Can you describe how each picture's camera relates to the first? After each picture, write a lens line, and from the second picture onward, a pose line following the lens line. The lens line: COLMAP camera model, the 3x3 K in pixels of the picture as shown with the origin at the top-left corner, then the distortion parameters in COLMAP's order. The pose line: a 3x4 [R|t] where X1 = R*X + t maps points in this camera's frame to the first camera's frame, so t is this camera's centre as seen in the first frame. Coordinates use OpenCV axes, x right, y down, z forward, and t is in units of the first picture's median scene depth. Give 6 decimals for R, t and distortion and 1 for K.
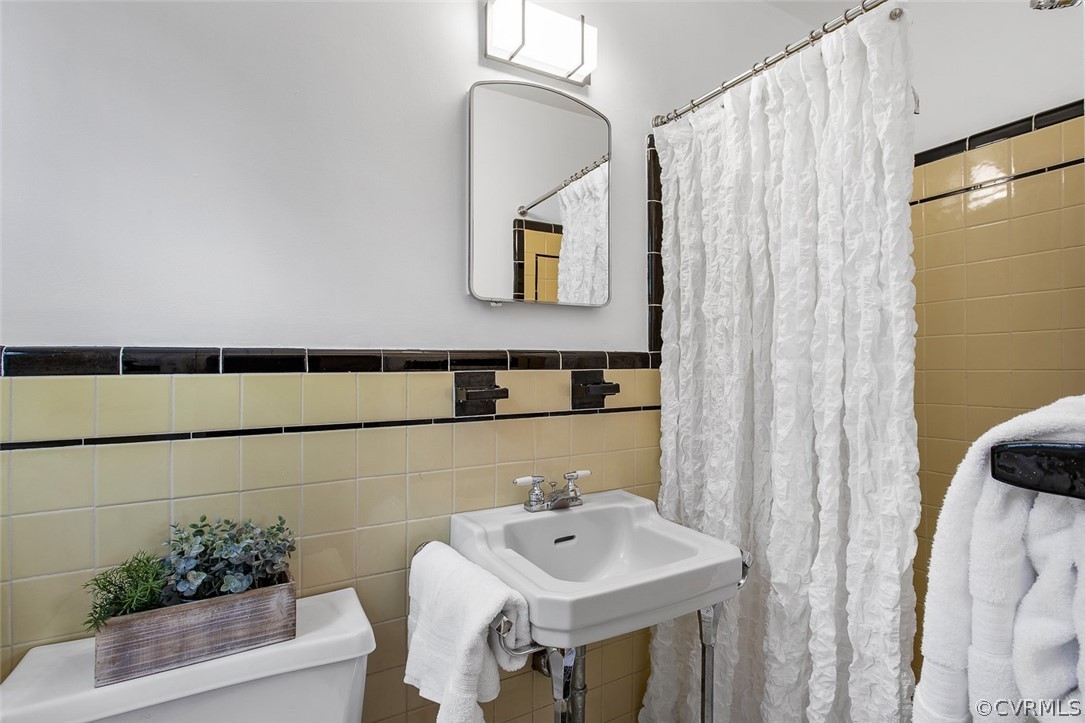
lens RADIAL K [[515.7, 0, 542.5], [0, 515.7, 361.5], [0, 0, 1]] dist [0.000692, 0.000644]
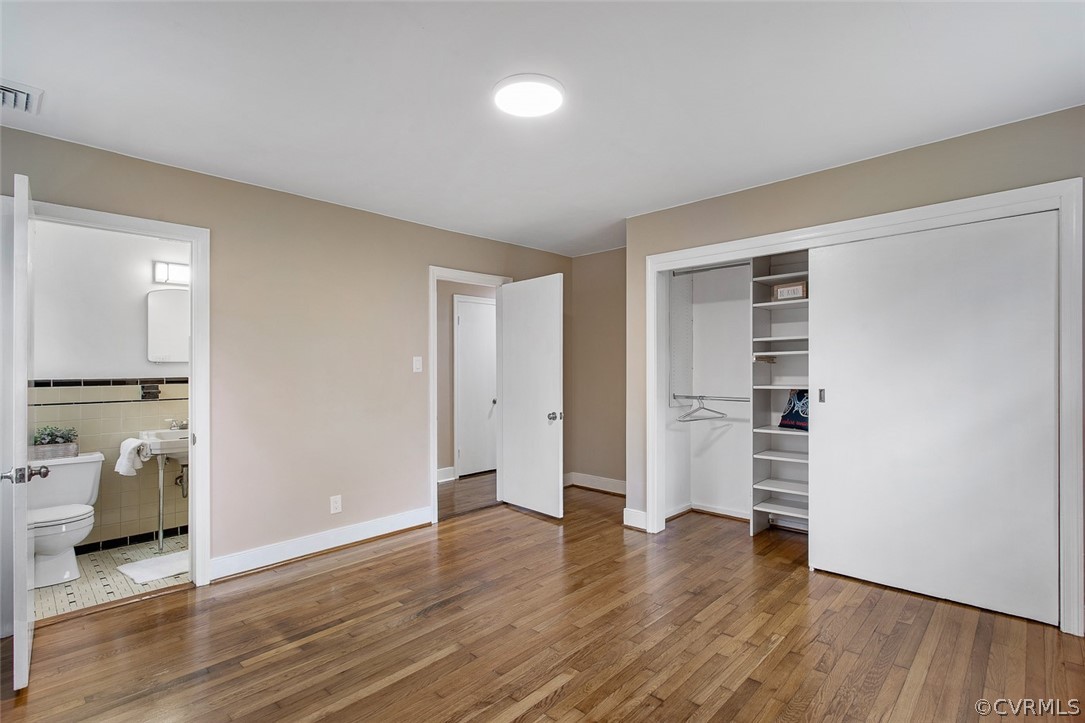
lens RADIAL K [[515.7, 0, 542.5], [0, 515.7, 361.5], [0, 0, 1]] dist [0.000692, 0.000644]
pose [[0.954883, 0.002306, 0.296975, 1.560321], [0.000874, 0.999944, -0.010574, -0.111659], [-0.296982, 0.010357, 0.954827, -3.440189]]
